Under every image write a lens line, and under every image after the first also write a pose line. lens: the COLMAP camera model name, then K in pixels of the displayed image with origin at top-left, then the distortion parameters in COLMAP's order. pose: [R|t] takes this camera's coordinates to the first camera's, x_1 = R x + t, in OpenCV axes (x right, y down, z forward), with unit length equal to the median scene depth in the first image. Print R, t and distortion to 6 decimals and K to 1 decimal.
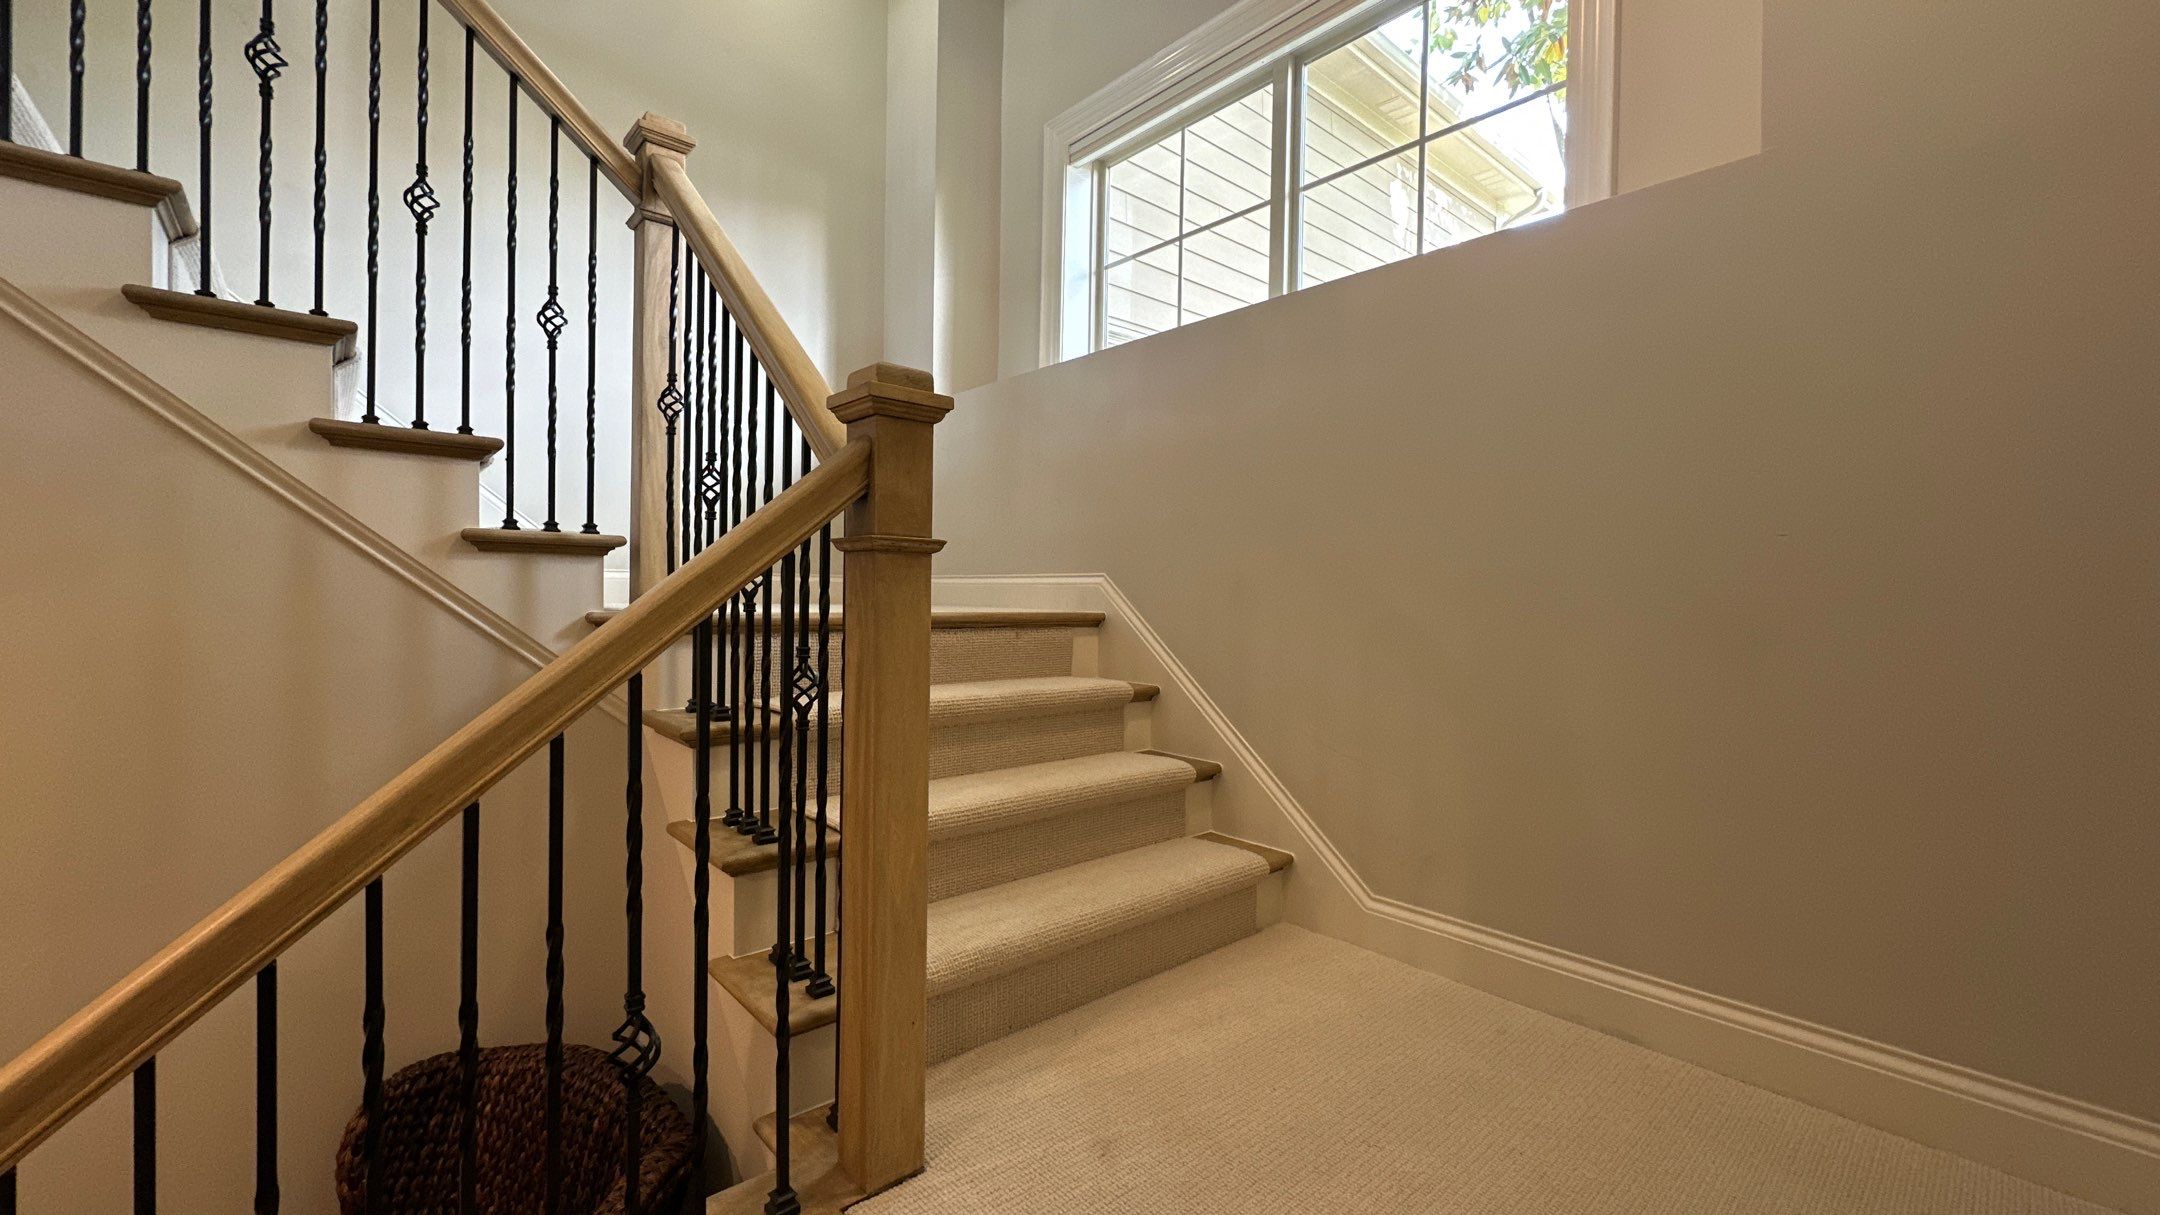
lens RADIAL K [[863.6, 0, 1083.1], [0, 863.6, 601.6], [0, 0, 1]] dist [-0.002028, -0.000179]
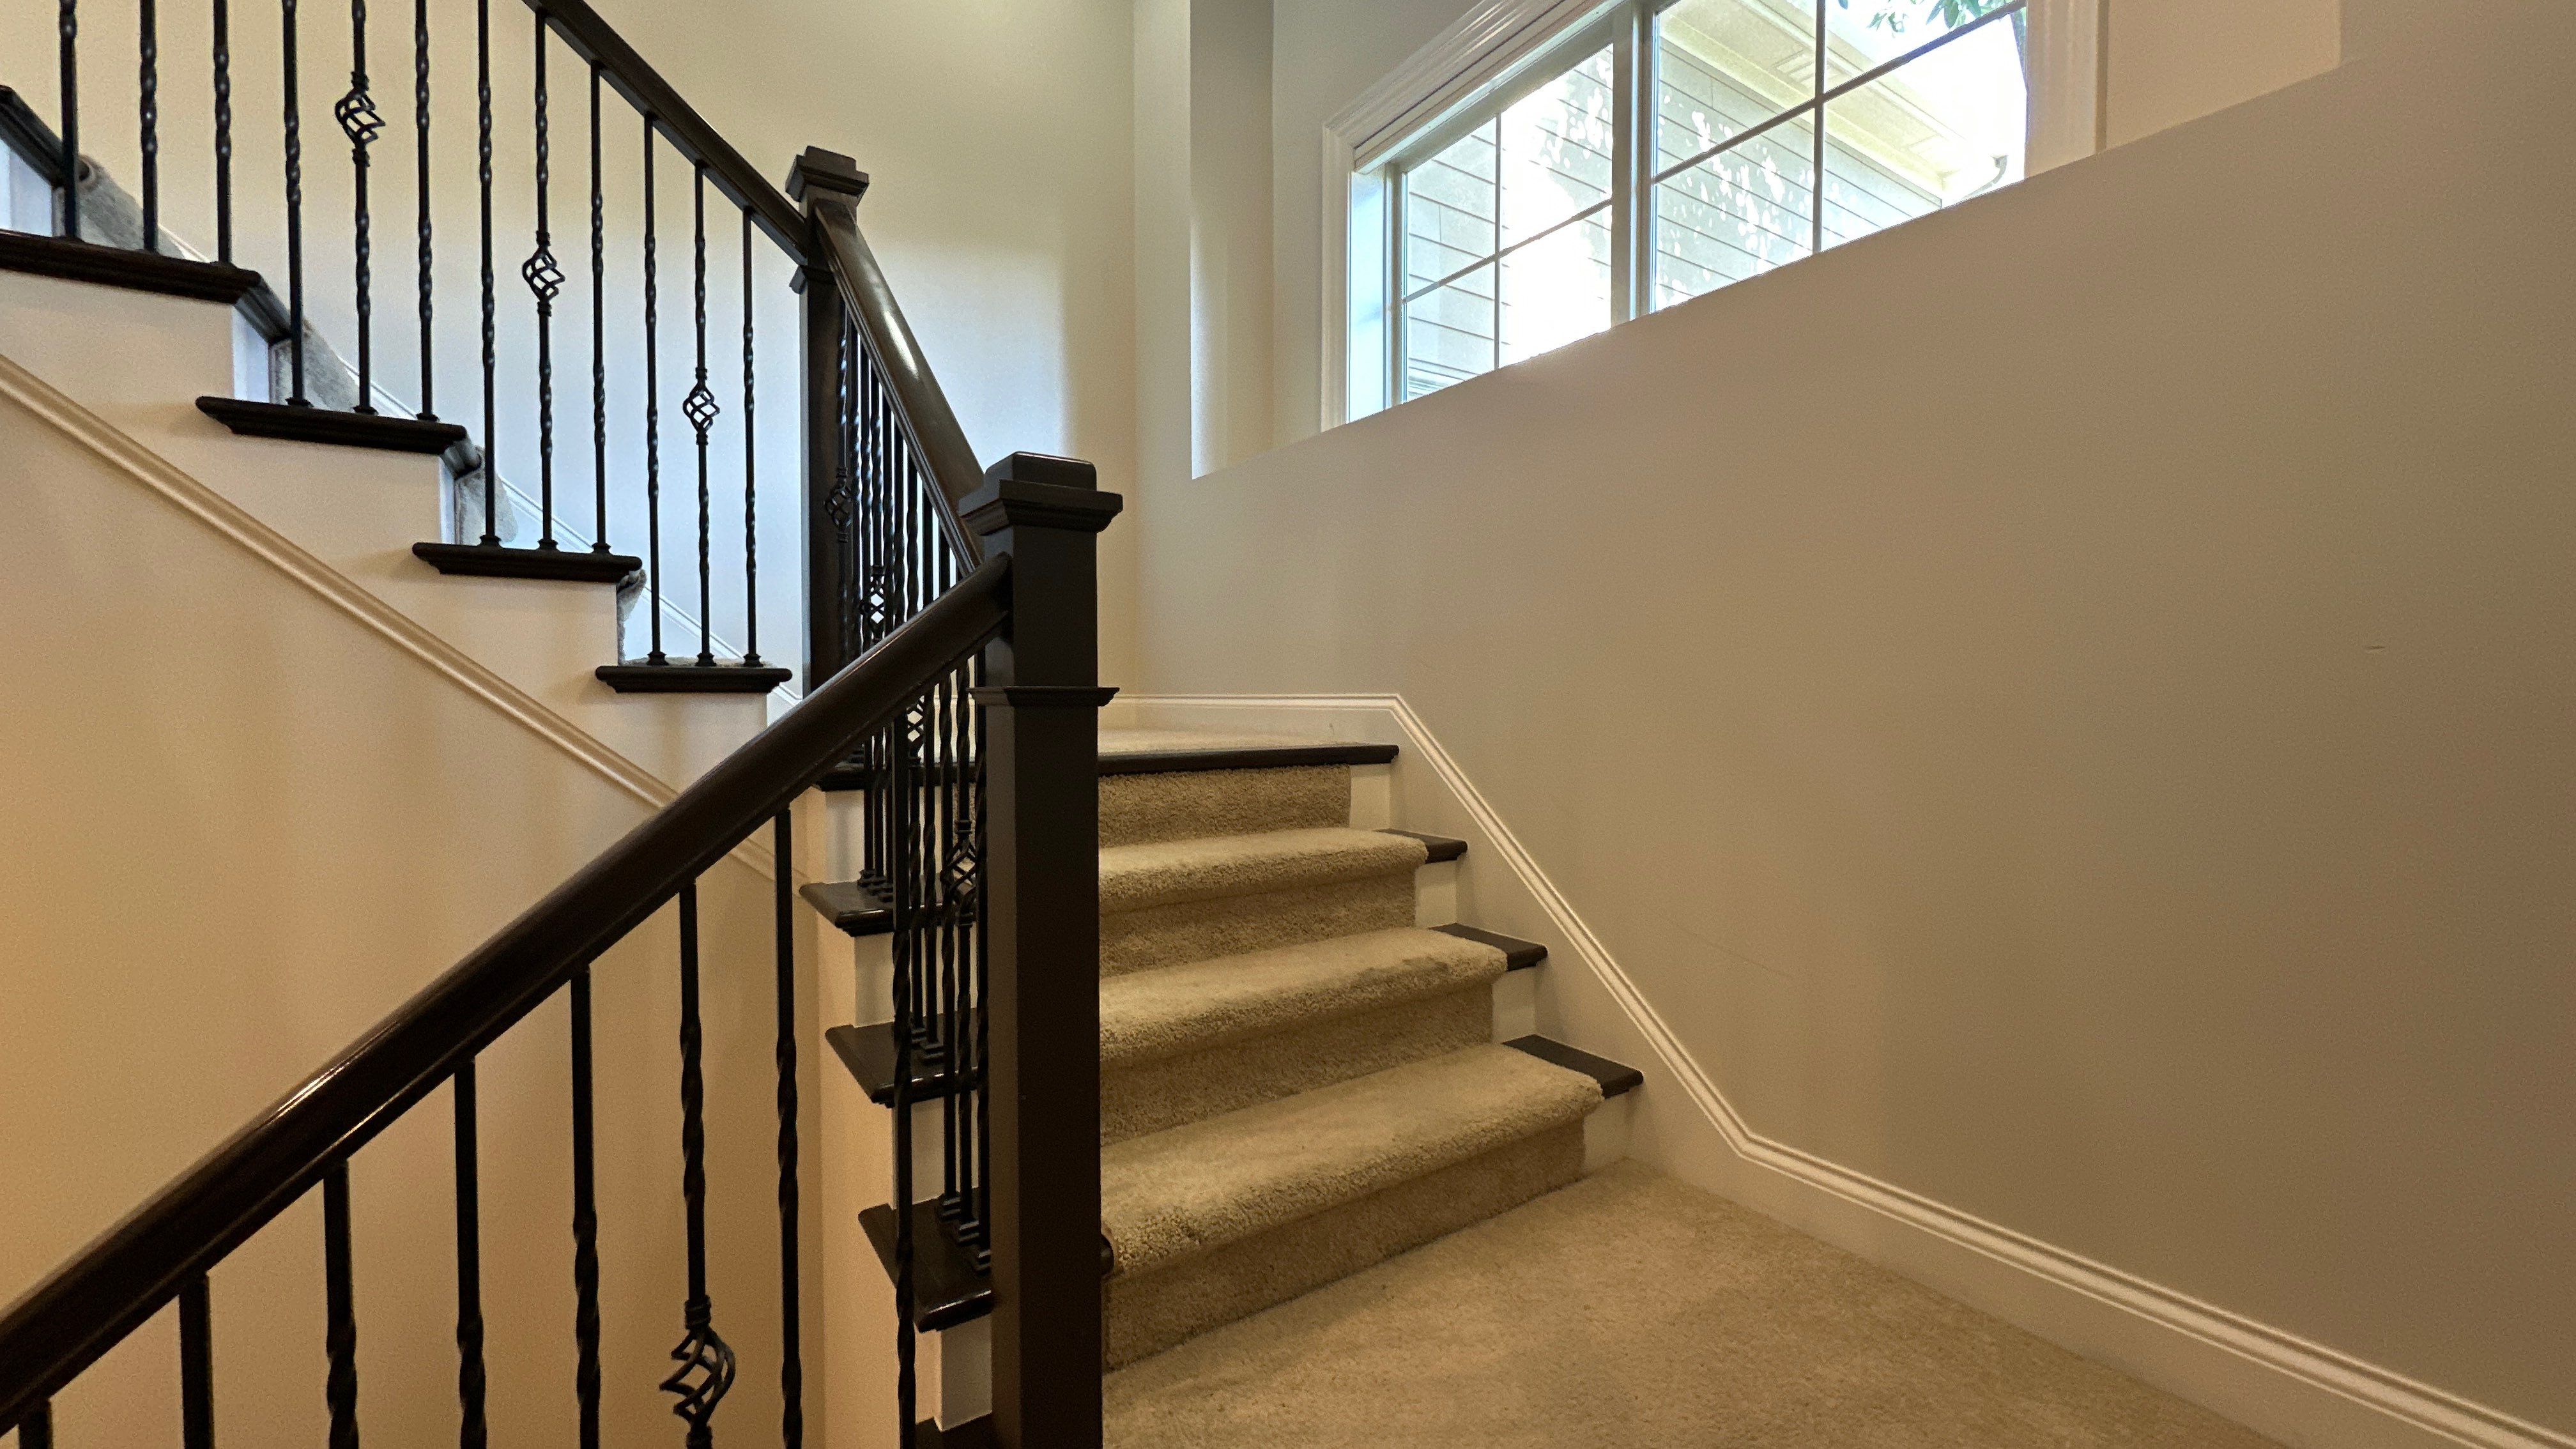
lens RADIAL K [[1033.1, 0, 1288.8], [0, 1033.1, 717.6], [0, 0, 1]] dist [-0.003101, 0.000228]
pose [[0.992140, -0.013608, -0.124392, 0.062870], [0.015404, 0.999790, 0.013481, -0.034827], [0.124182, -0.015291, 0.992142, 0.084062]]
